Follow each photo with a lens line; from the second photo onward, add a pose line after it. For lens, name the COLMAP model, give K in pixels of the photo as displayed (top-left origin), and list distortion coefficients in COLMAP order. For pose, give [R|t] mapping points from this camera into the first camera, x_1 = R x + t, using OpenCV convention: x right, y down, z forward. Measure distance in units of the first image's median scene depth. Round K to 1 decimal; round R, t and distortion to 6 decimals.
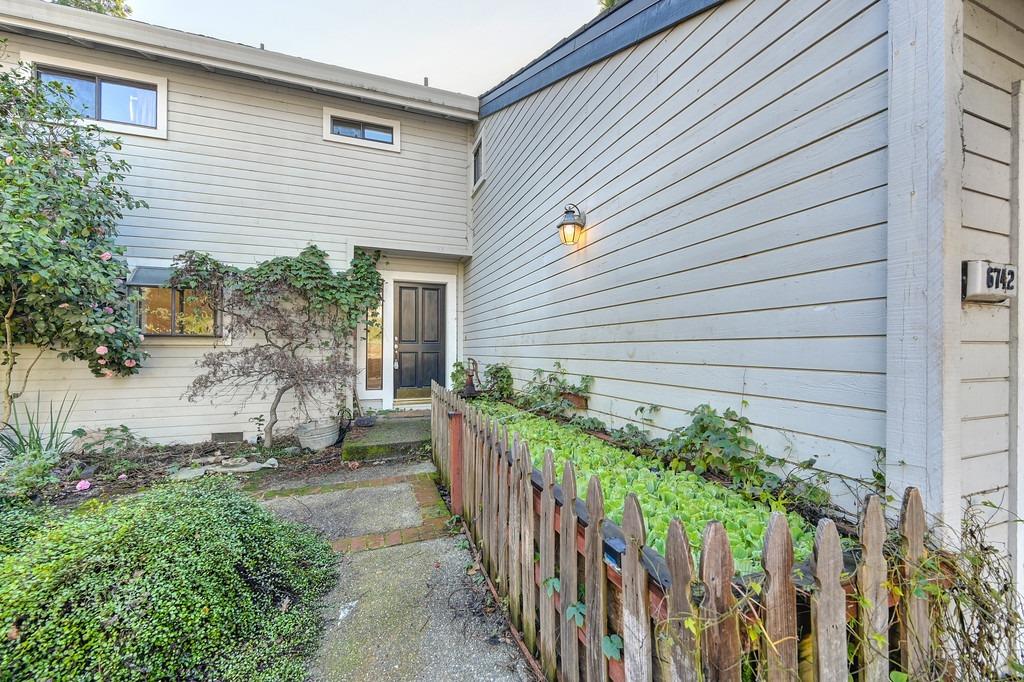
lens RADIAL K [[405.1, 0, 512.2], [0, 405.1, 346.0], [0, 0, 1]] dist [-0.001082, 0.000724]
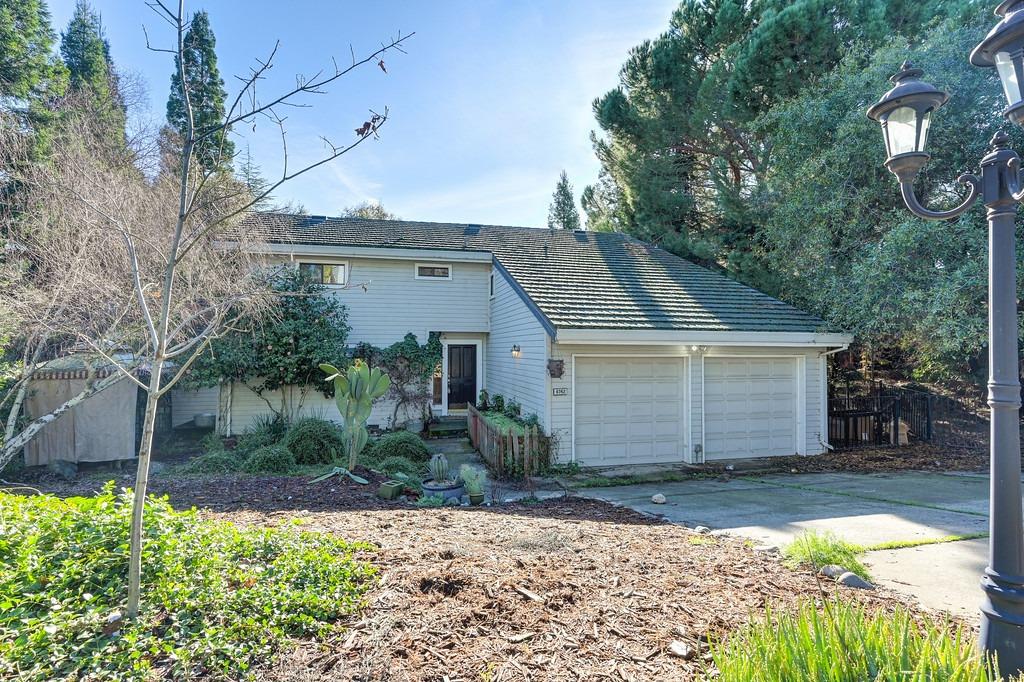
lens RADIAL K [[510.0, 0, 514.9], [0, 510.0, 344.8], [0, 0, 1]] dist [-0.000200, -0.000004]
pose [[0.993932, 0.000257, -0.109993, 0.299574], [-0.000042, 0.999998, 0.001961, -0.191178], [0.109994, -0.001945, 0.993930, -1.435840]]
